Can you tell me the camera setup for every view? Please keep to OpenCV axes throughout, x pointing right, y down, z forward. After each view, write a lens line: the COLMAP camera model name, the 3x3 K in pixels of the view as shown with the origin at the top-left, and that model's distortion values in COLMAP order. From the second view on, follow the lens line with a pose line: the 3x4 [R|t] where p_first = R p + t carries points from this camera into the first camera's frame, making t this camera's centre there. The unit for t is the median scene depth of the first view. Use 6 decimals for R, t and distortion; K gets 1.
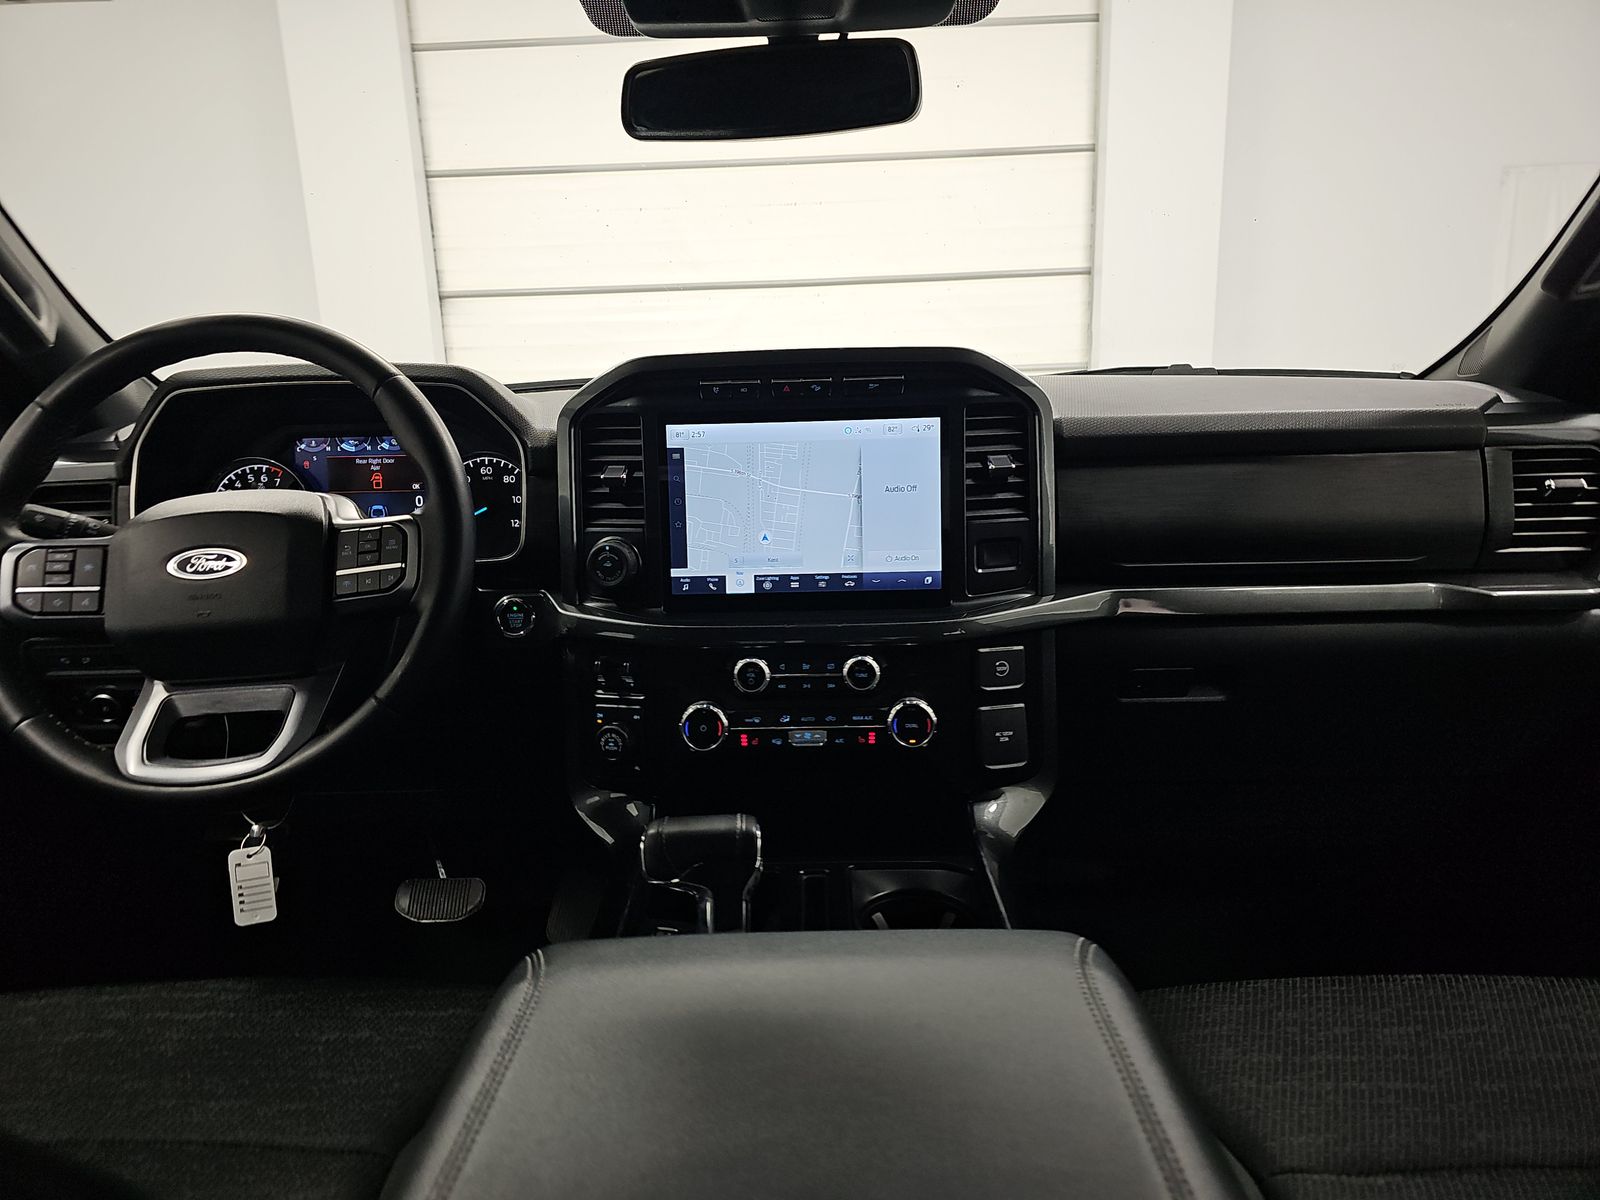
lens RADIAL K [[1070.3, 0, 793.0], [0, 1070.3, 605.1], [0, 0, 1]] dist [0.063952, -0.057258]
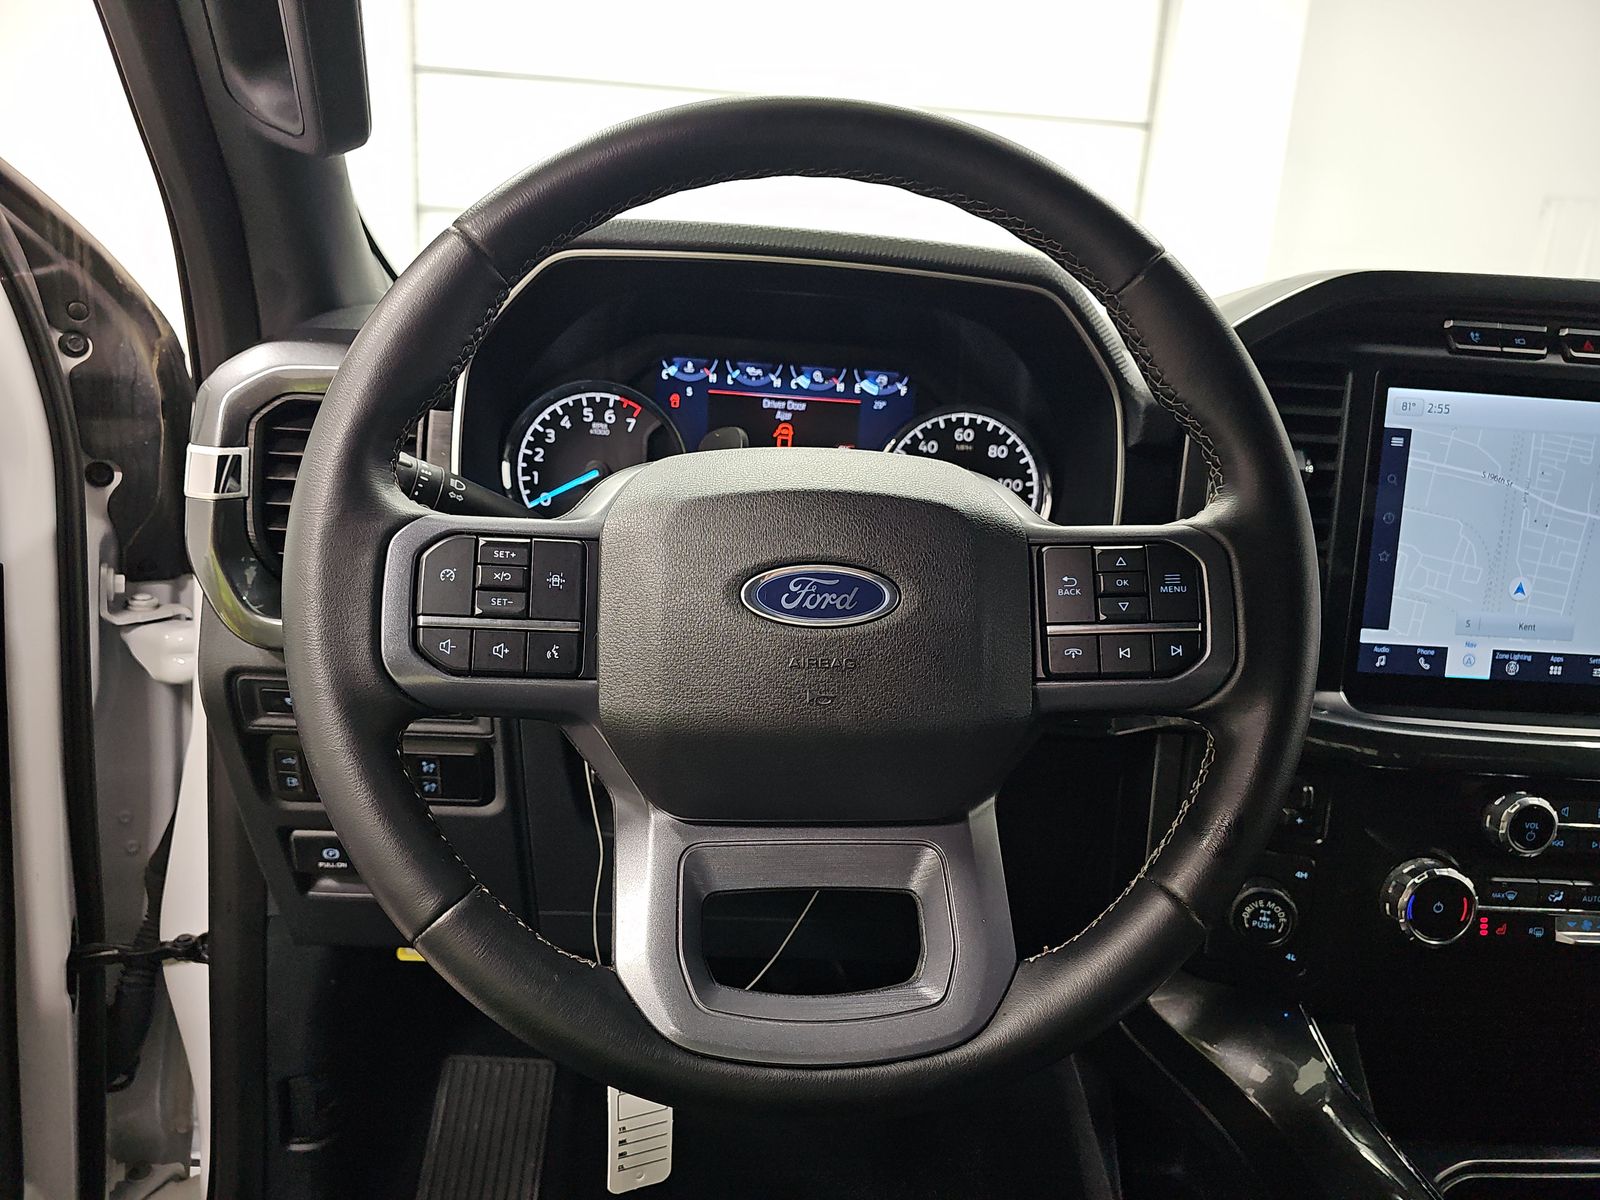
lens RADIAL K [[1091.8, 0, 797.7], [0, 1091.8, 619.9], [0, 0, 1]] dist [0.047540, -0.005137]
pose [[0.992076, 0.073878, 0.101625, -0.490825], [-0.077485, 0.996479, 0.032013, -0.034397], [-0.098902, -0.039634, 0.994308, 0.415690]]
